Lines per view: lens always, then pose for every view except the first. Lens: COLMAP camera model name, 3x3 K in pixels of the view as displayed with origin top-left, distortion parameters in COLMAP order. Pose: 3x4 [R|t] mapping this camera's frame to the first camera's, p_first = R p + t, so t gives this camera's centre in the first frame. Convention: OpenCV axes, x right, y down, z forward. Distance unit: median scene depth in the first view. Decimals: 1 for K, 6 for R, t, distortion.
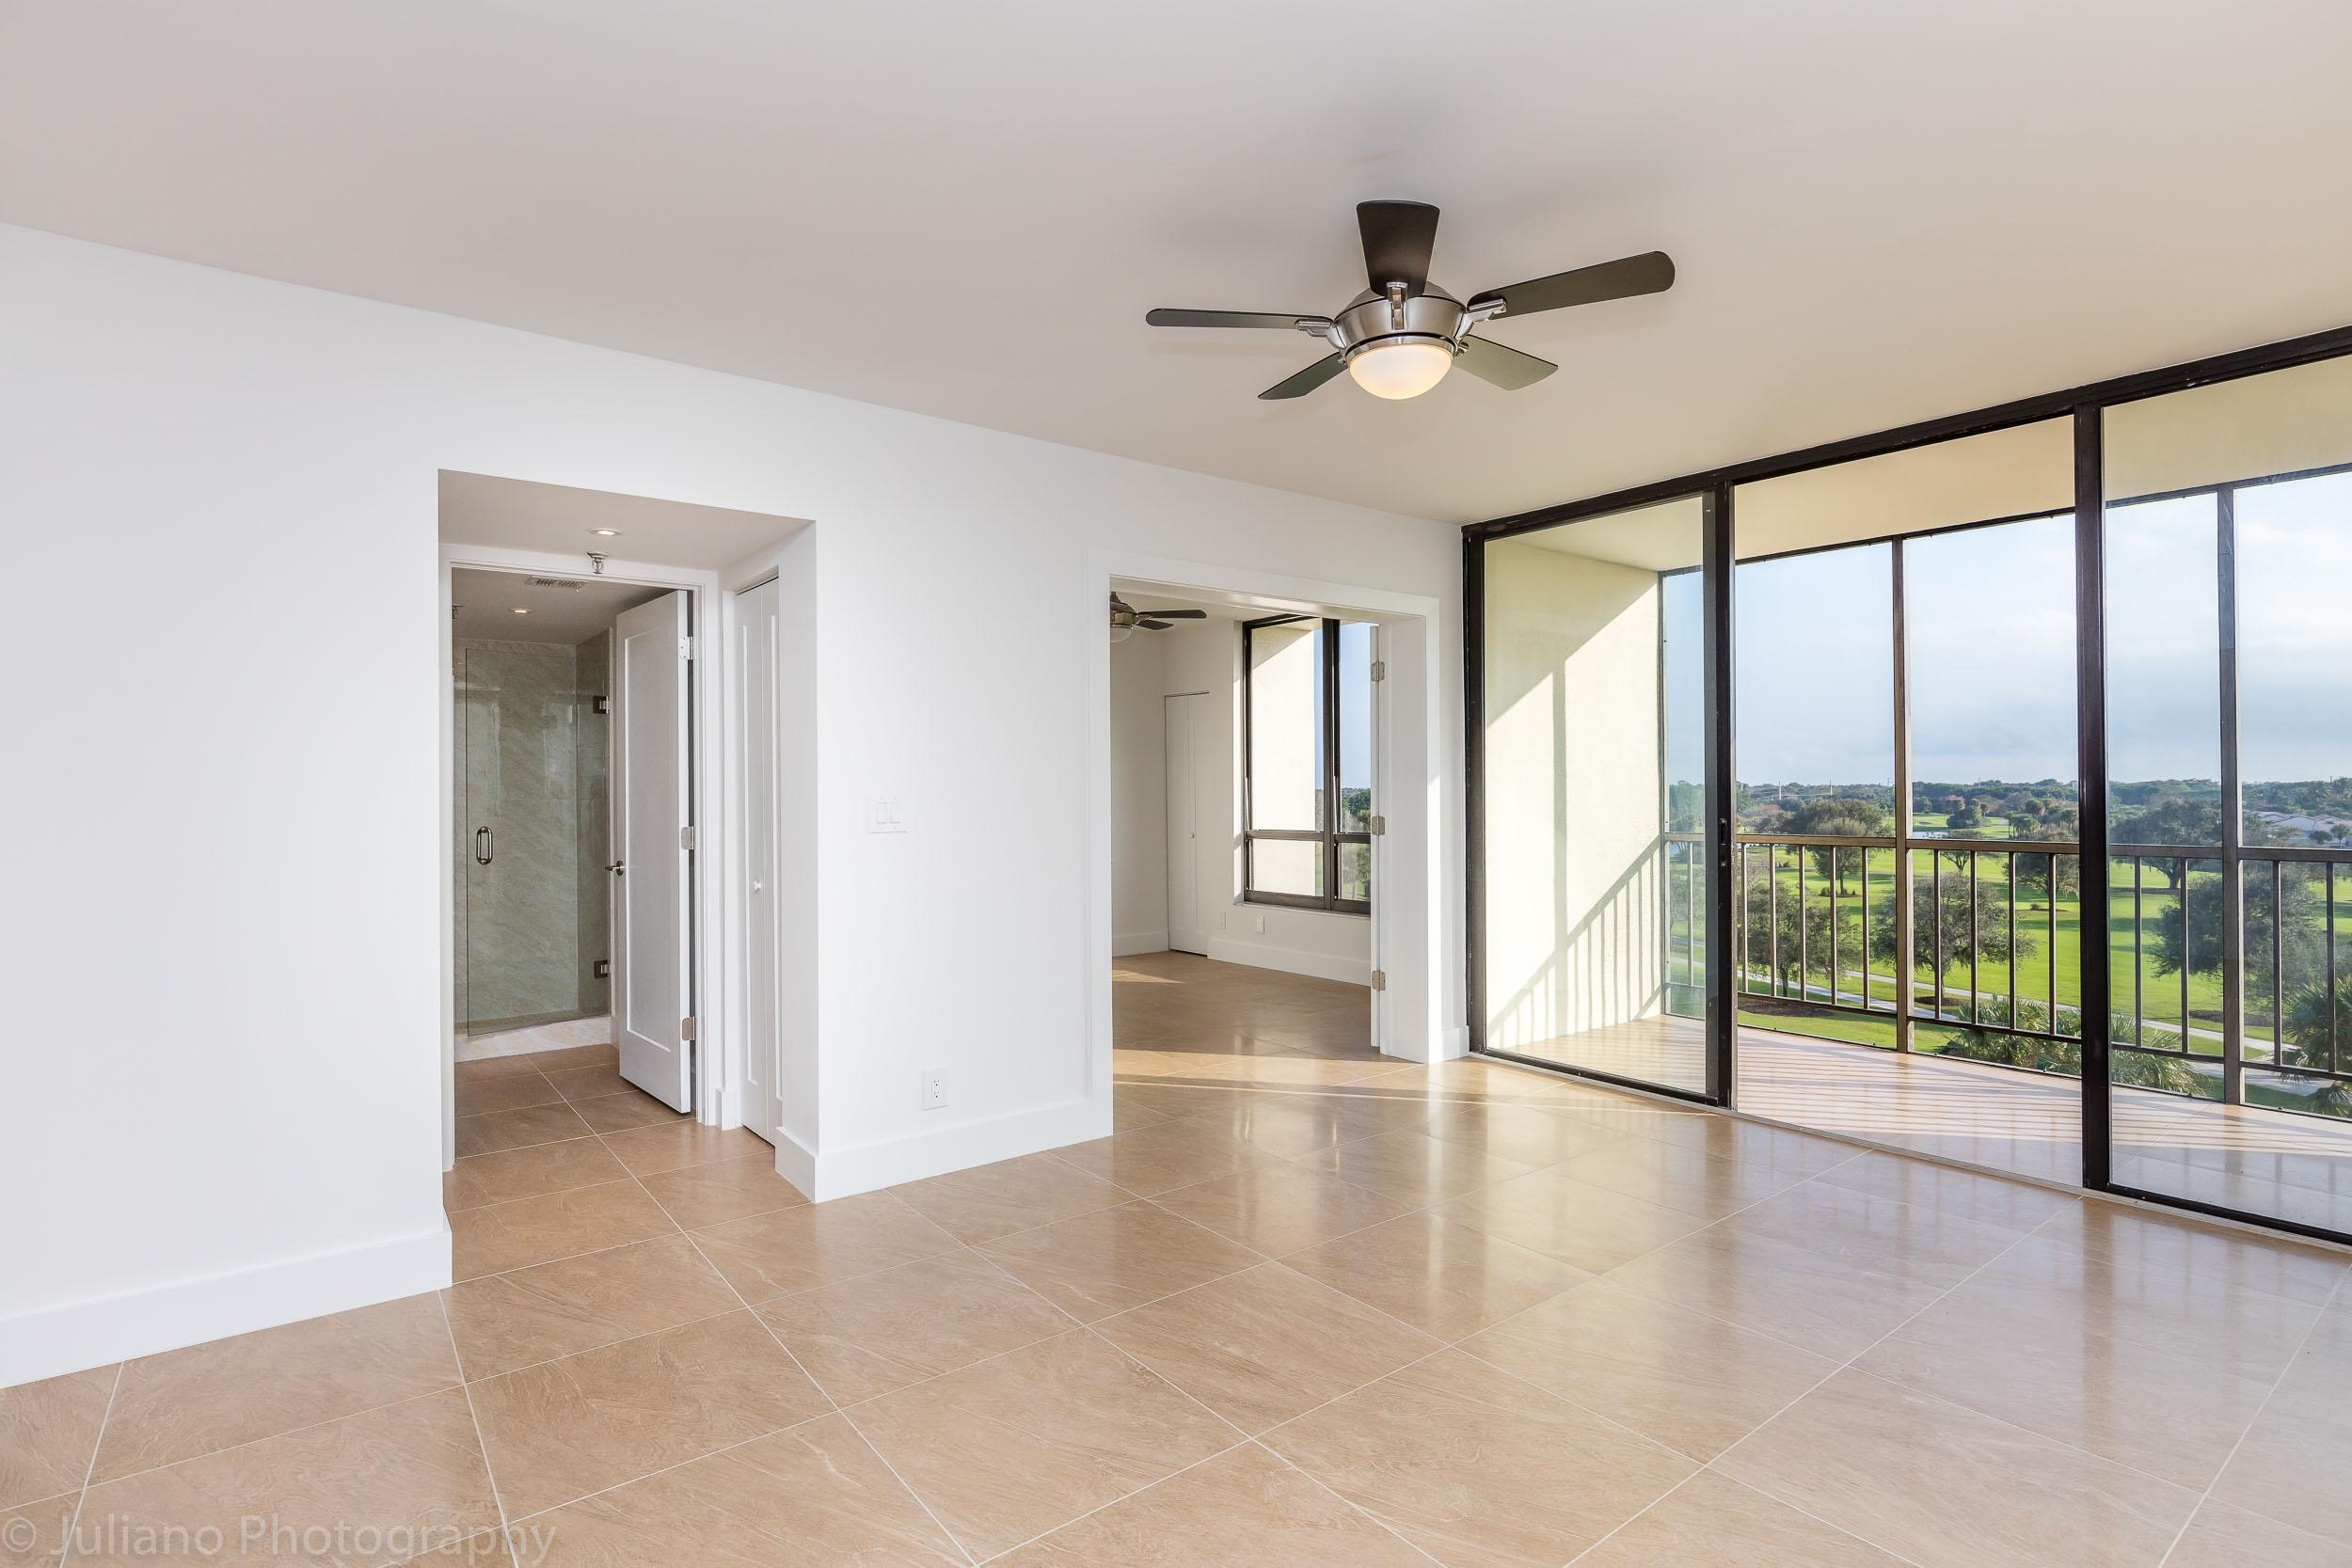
lens RADIAL K [[1146.3, 0, 1184.9], [0, 1146.3, 781.2], [0, 0, 1]] dist [-0.000570, 0.001013]
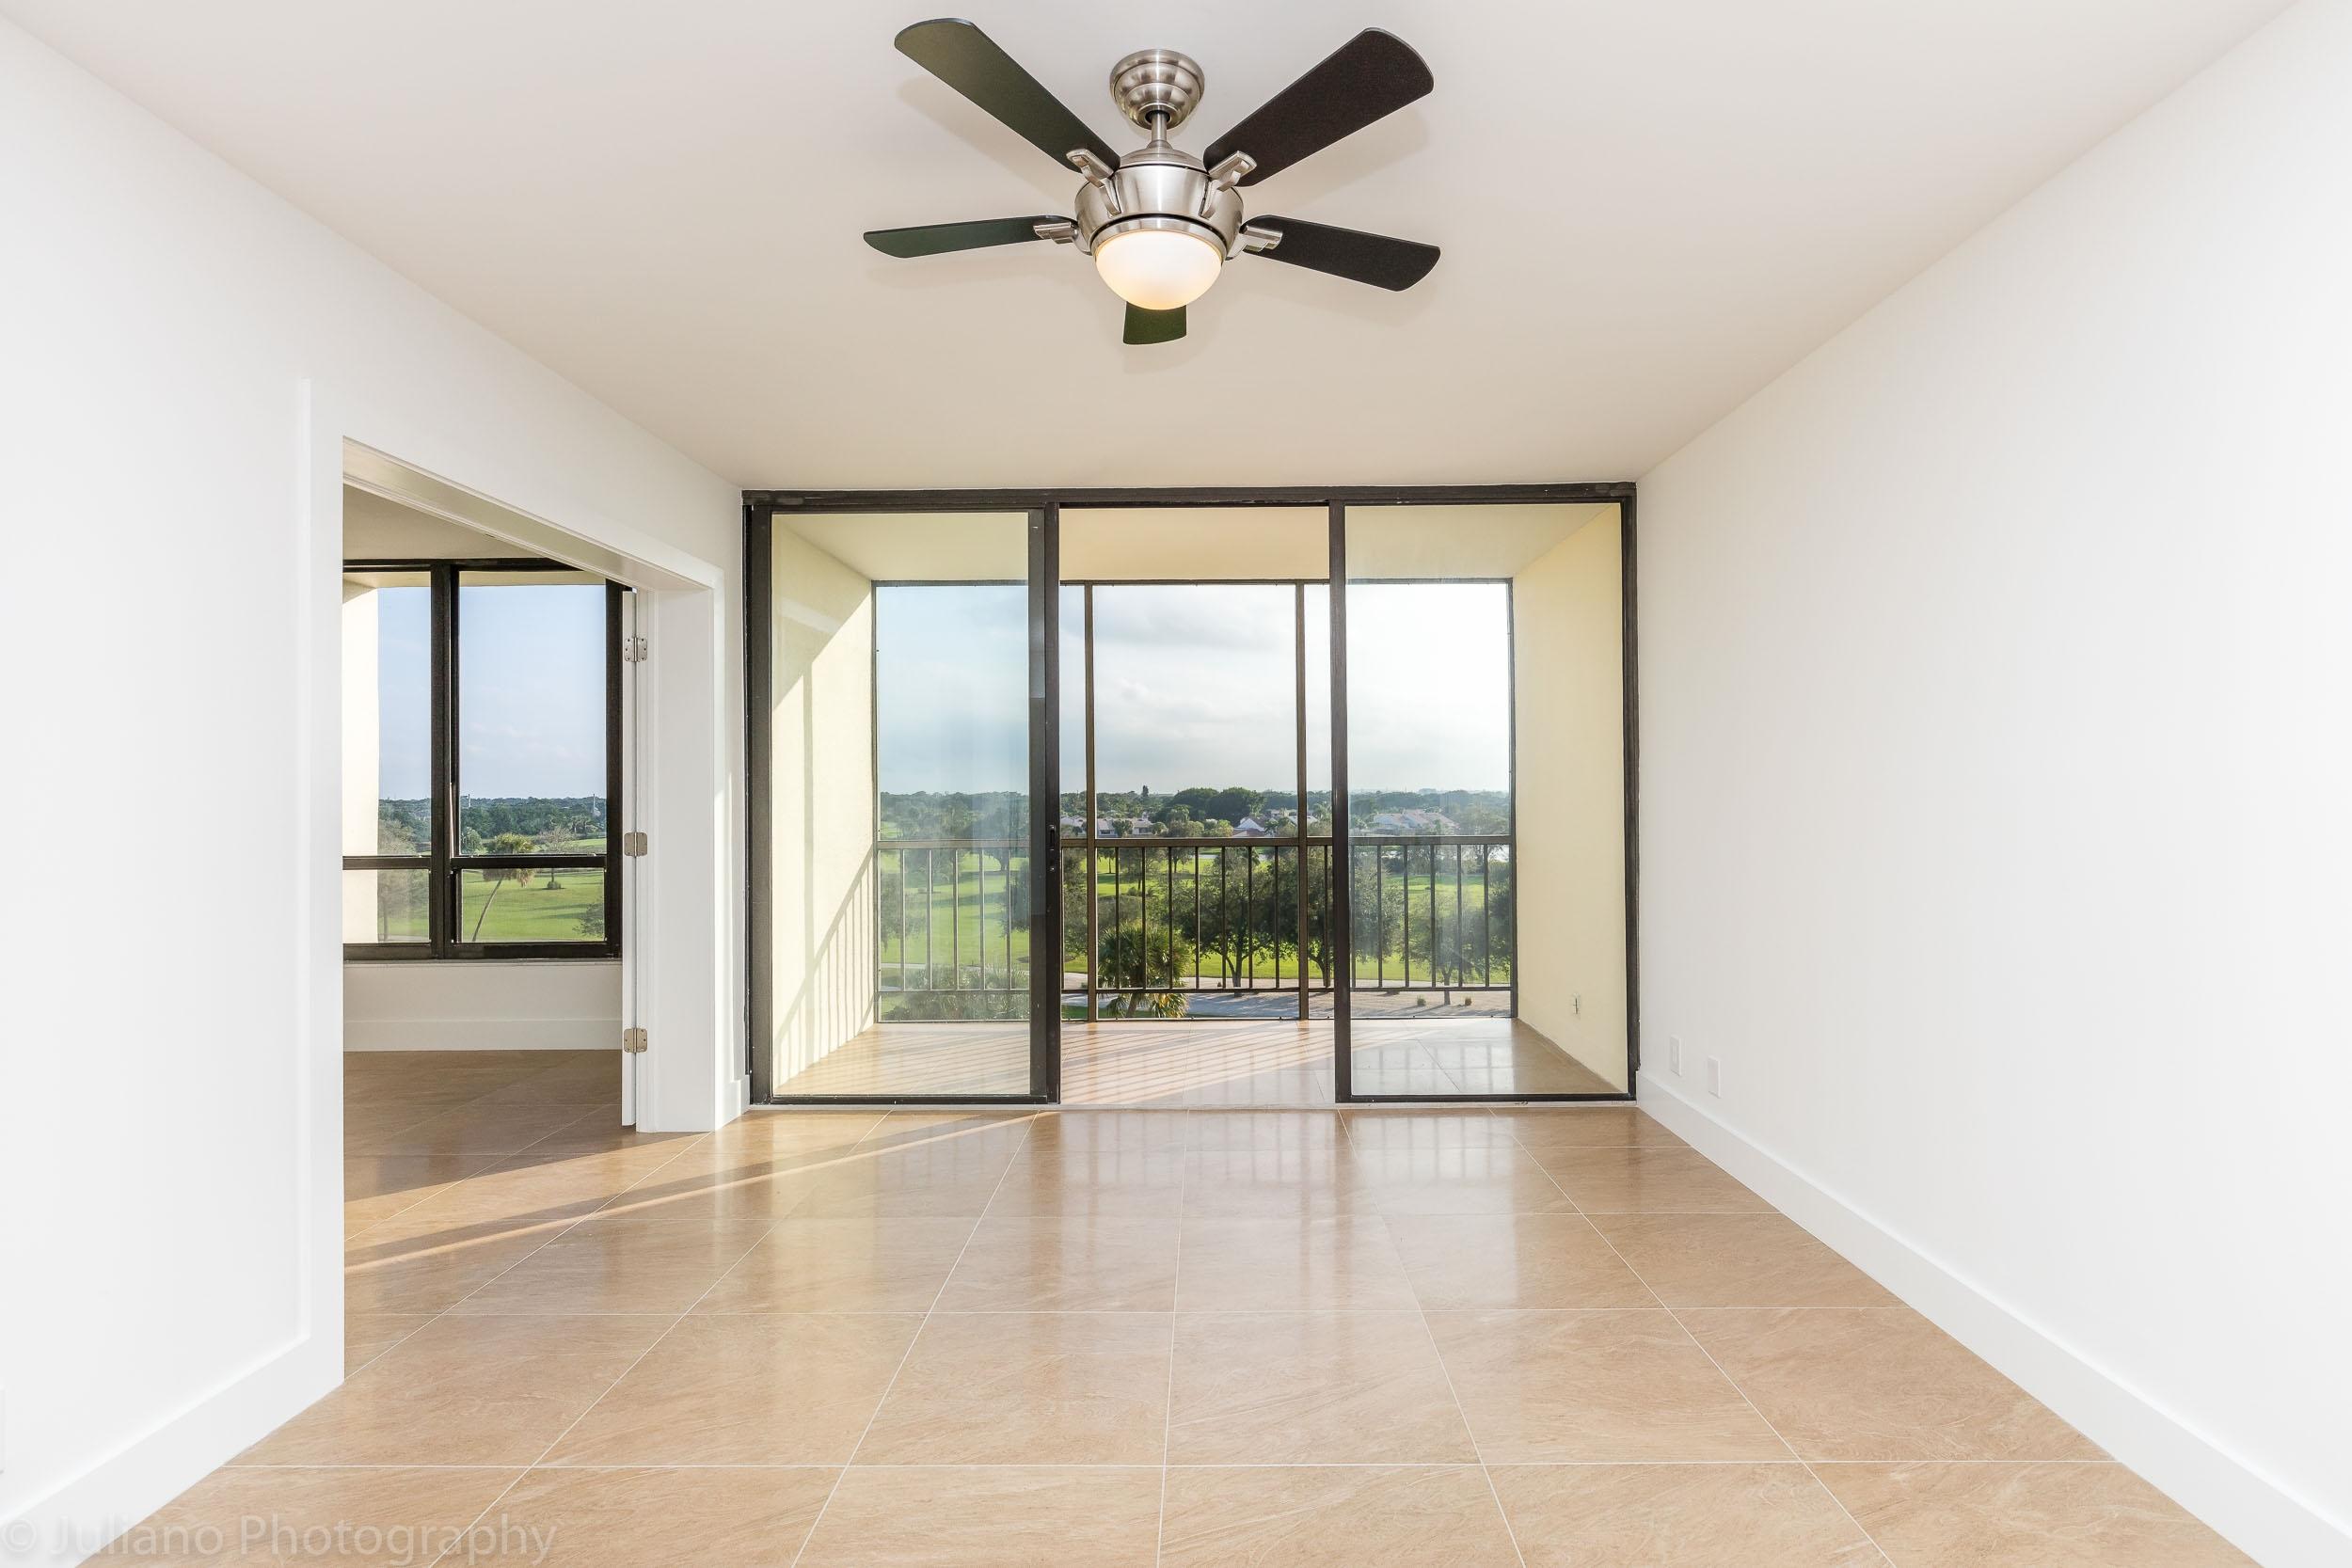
lens RADIAL K [[1076.8, 0, 1192.6], [0, 1076.8, 784.8], [0, 0, 1]] dist [0.006642, -0.002178]
pose [[0.620897, 0.007580, 0.783856, -0.181759], [-0.001788, 0.999964, -0.008253, 0.003059], [-0.783890, 0.003723, 0.620888, 0.243018]]
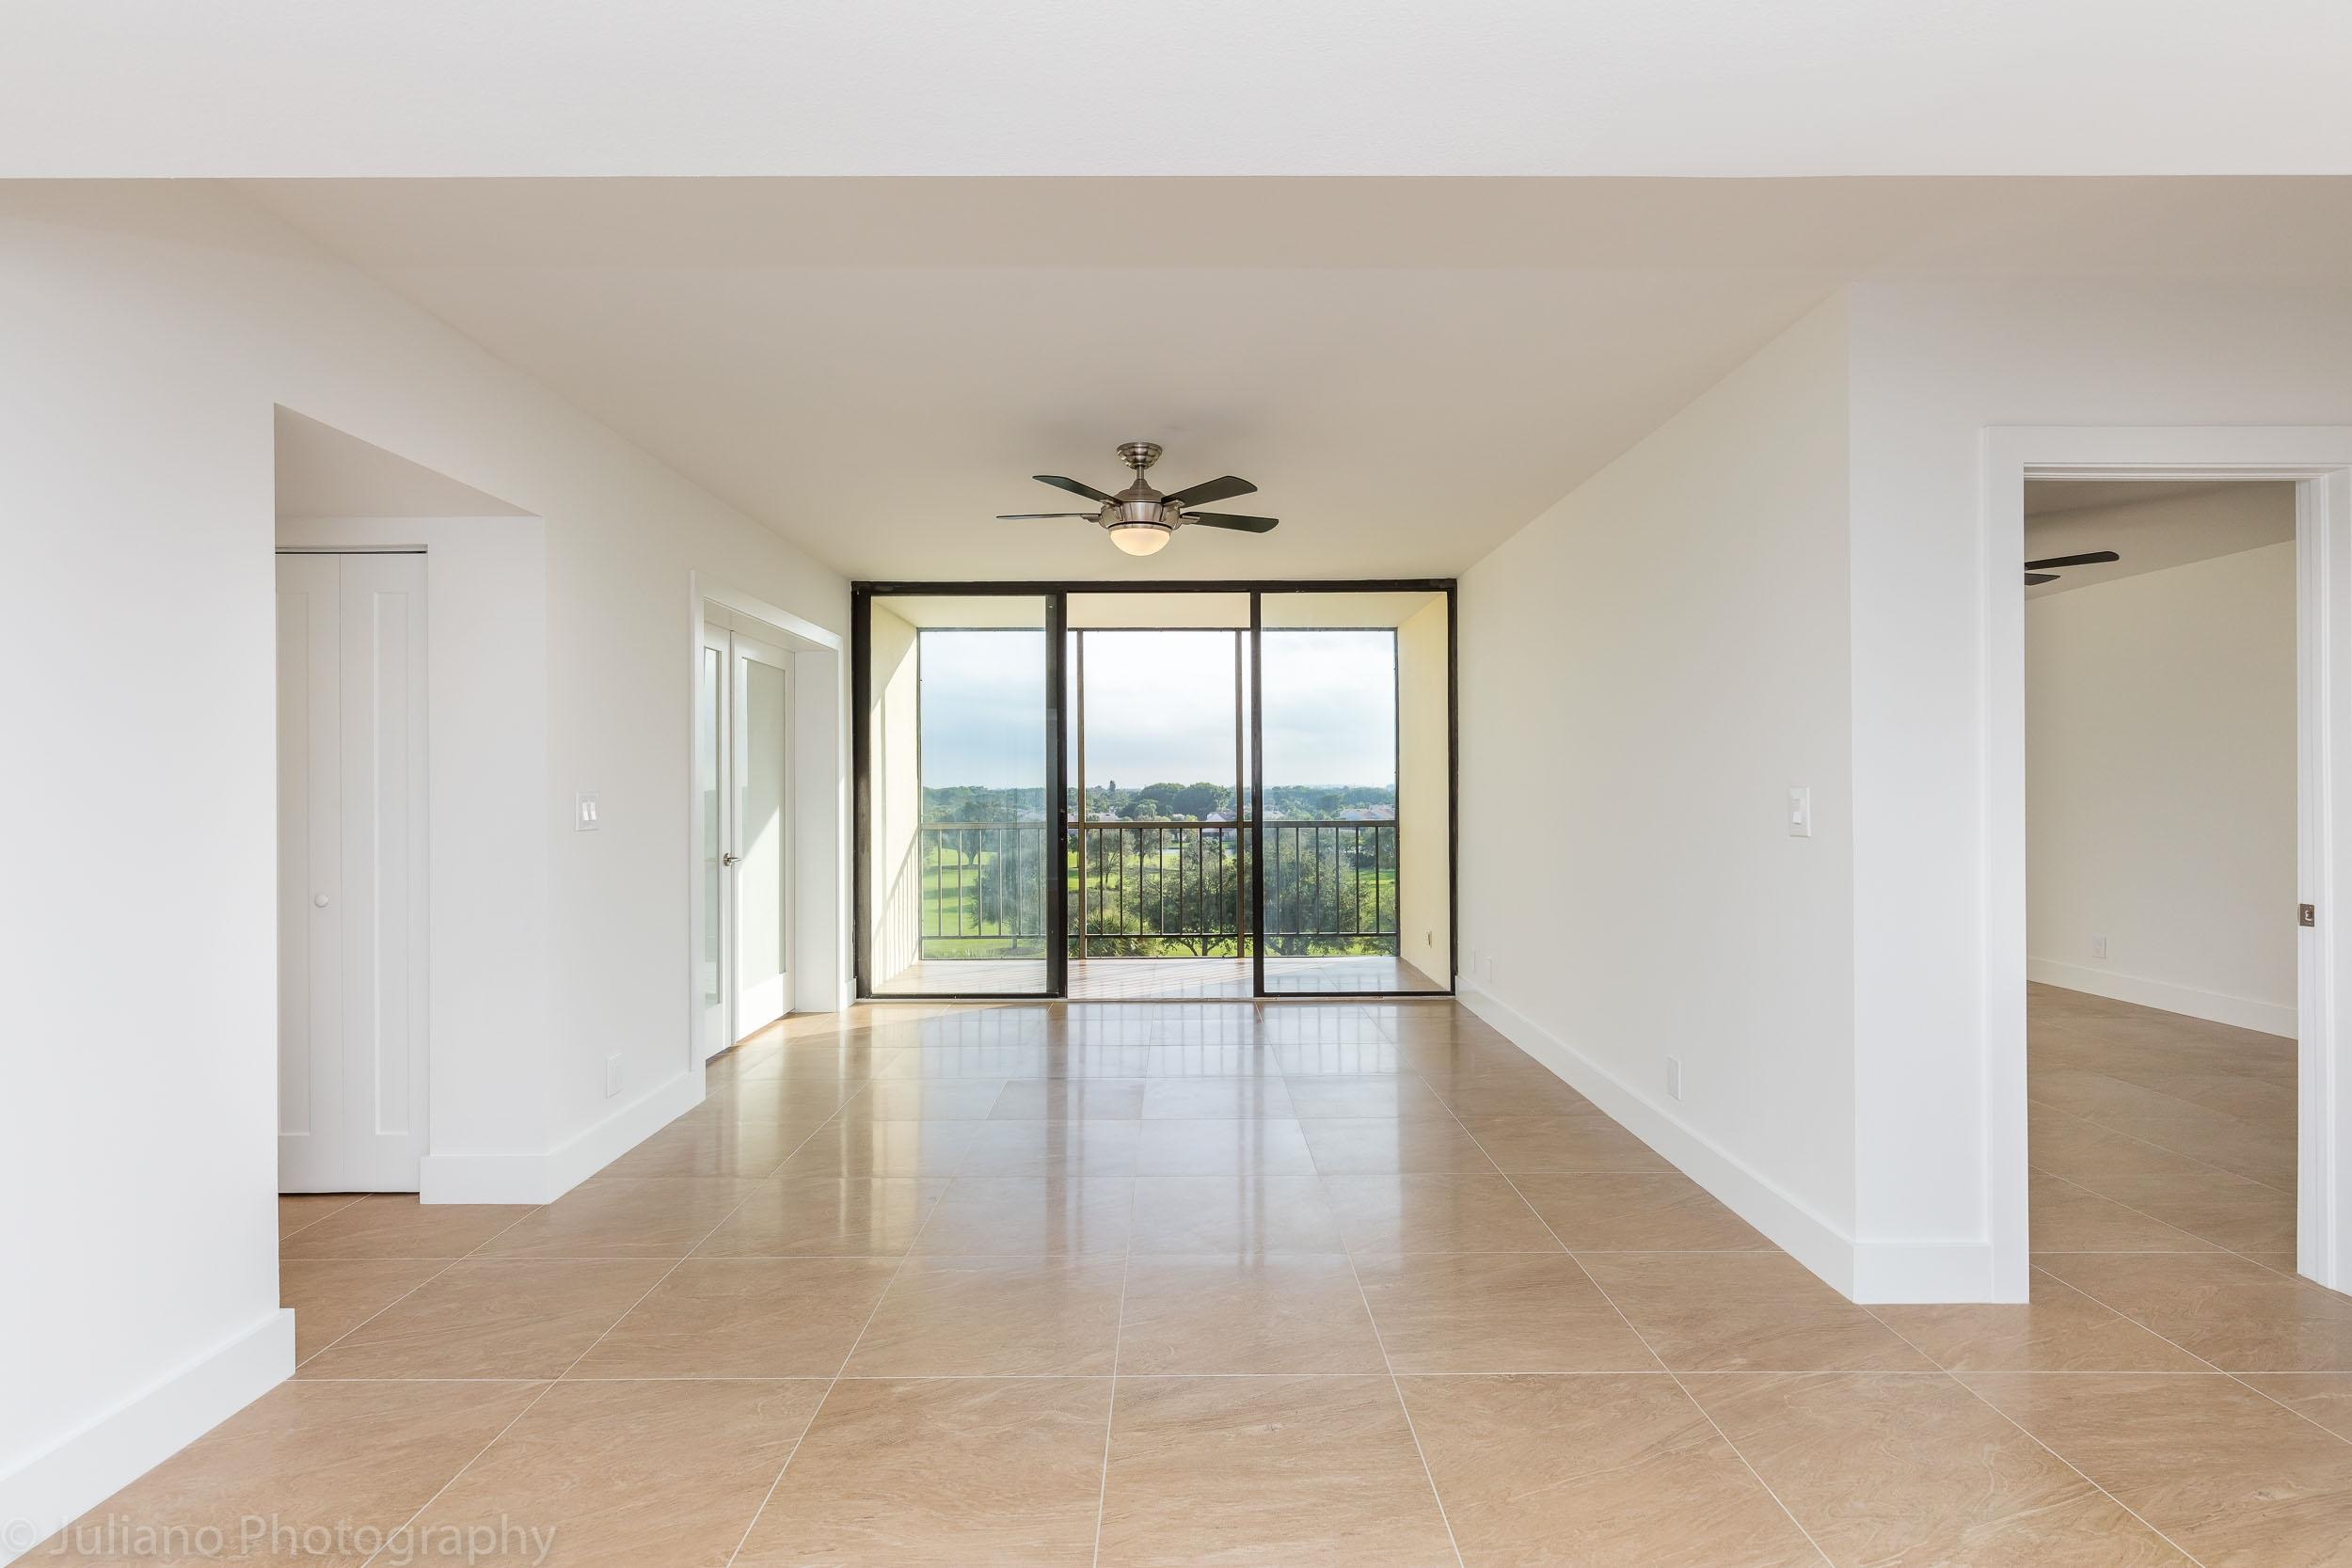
lens RADIAL K [[1076.8, 0, 1160.0], [0, 1076.8, 786.9], [0, 0, 1]] dist [0.006642, -0.002178]
pose [[0.620566, 0.004089, 0.784143, -0.481036], [-0.004413, 0.999989, -0.001722, 0.003833], [-0.784141, -0.002392, 0.620578, 0.002407]]
